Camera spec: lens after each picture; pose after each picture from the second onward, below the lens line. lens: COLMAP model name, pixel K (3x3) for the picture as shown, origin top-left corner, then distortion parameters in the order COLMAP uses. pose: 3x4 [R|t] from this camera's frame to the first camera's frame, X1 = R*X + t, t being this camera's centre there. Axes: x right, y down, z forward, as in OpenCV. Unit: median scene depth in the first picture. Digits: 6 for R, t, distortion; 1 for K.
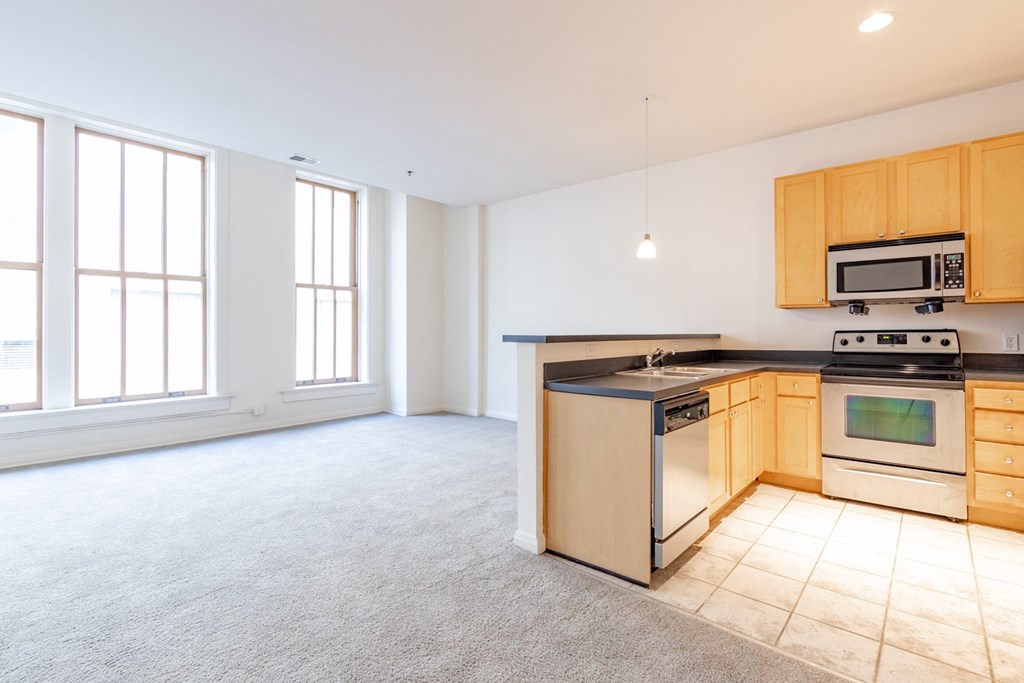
lens RADIAL K [[496.8, 0, 499.0], [0, 496.8, 328.1], [0, 0, 1]] dist [-0.000356, -0.002291]
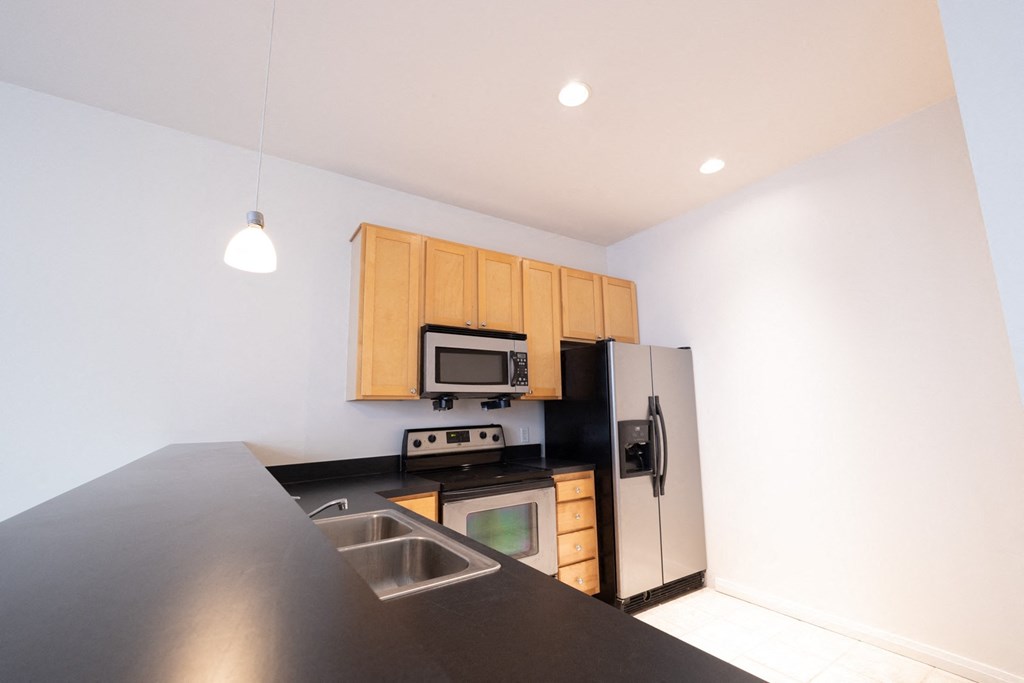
lens RADIAL K [[439.8, 0, 516.8], [0, 439.8, 353.7], [0, 0, 1]] dist [0.020981, 0.000073]
pose [[0.244494, 0.123171, 0.961796, 0.013081], [0.016498, 0.991227, -0.131134, -0.022675], [-0.969511, 0.047929, 0.240317, 0.710903]]
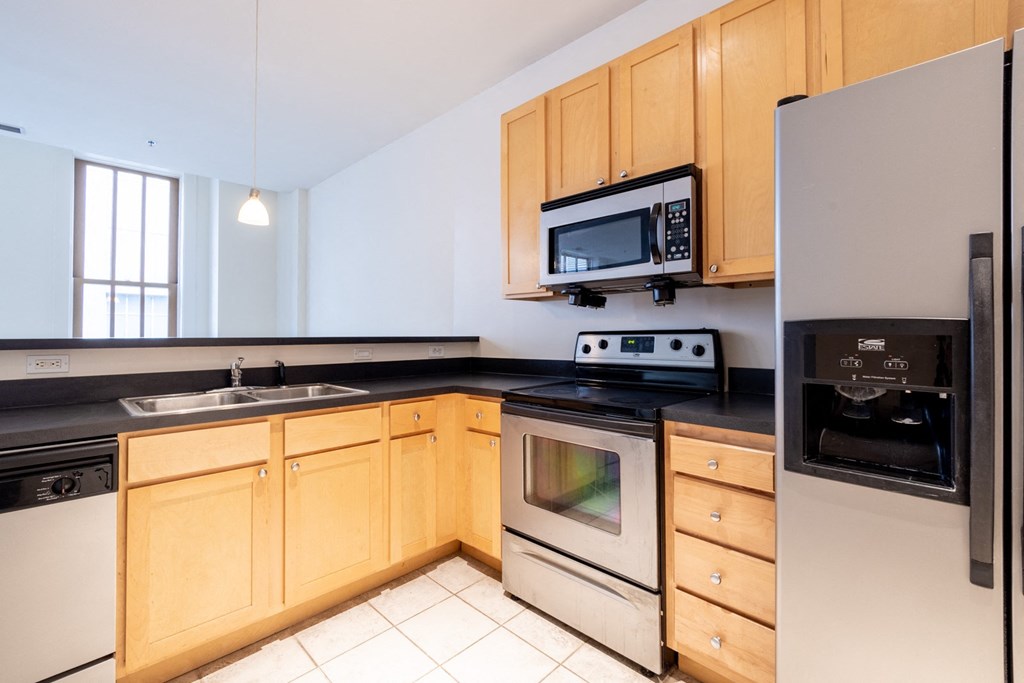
lens RADIAL K [[453.1, 0, 507.4], [0, 453.1, 326.5], [0, 0, 1]] dist [0.003071, 0.000144]
pose [[0.998232, -0.001416, -0.059426, 0.677057], [0.000889, 0.999960, -0.008890, 0.003722], [0.059436, 0.008821, 0.998193, 0.408112]]
